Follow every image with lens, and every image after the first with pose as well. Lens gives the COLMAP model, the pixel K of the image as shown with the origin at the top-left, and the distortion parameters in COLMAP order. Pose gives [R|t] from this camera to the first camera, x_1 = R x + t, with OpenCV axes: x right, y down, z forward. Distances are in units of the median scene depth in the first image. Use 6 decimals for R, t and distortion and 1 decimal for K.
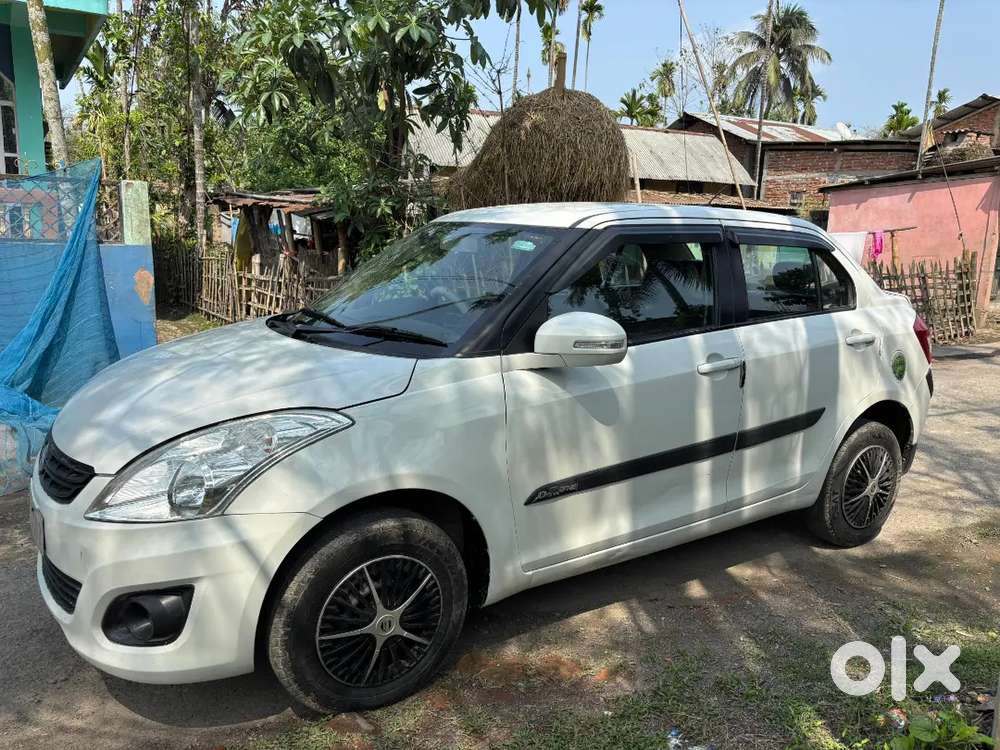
lens RADIAL K [[754.9, 0, 507.0], [0, 754.9, 375.0], [0, 0, 1]] dist [0.039489, -0.046248]
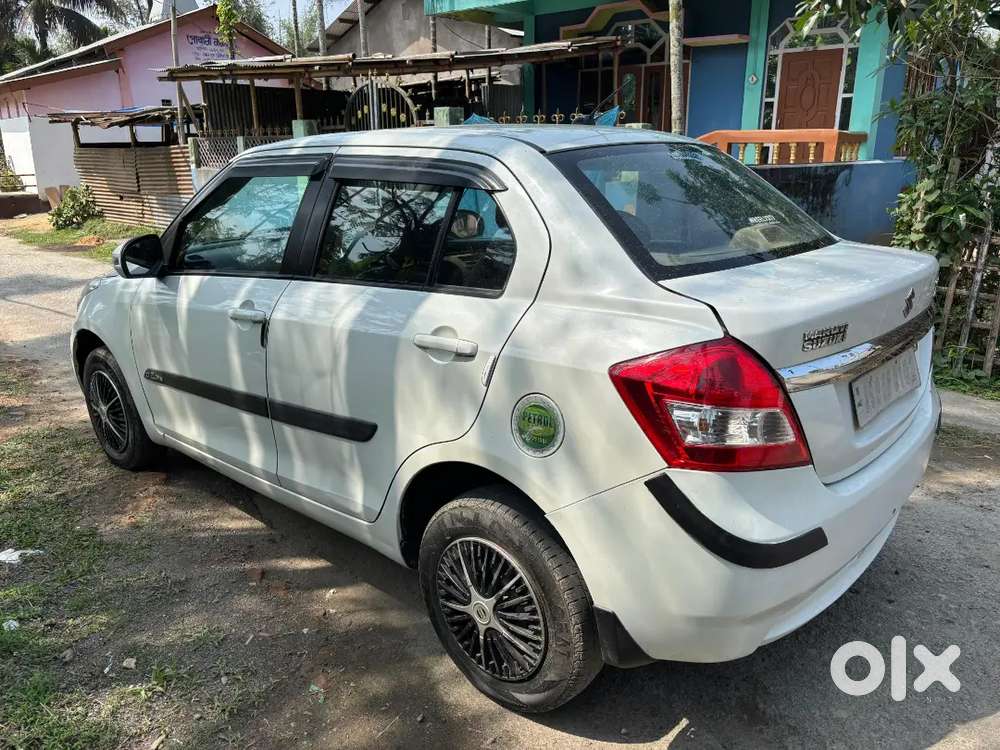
lens RADIAL K [[761.2, 0, 534.7], [0, 761.2, 364.6], [0, 0, 1]] dist [0.000307, 0.011142]
pose [[0.261250, 0.229070, -0.937697, 1.164192], [-0.163910, 0.967853, 0.190770, -0.173679], [0.951253, 0.103859, 0.290398, 1.010921]]
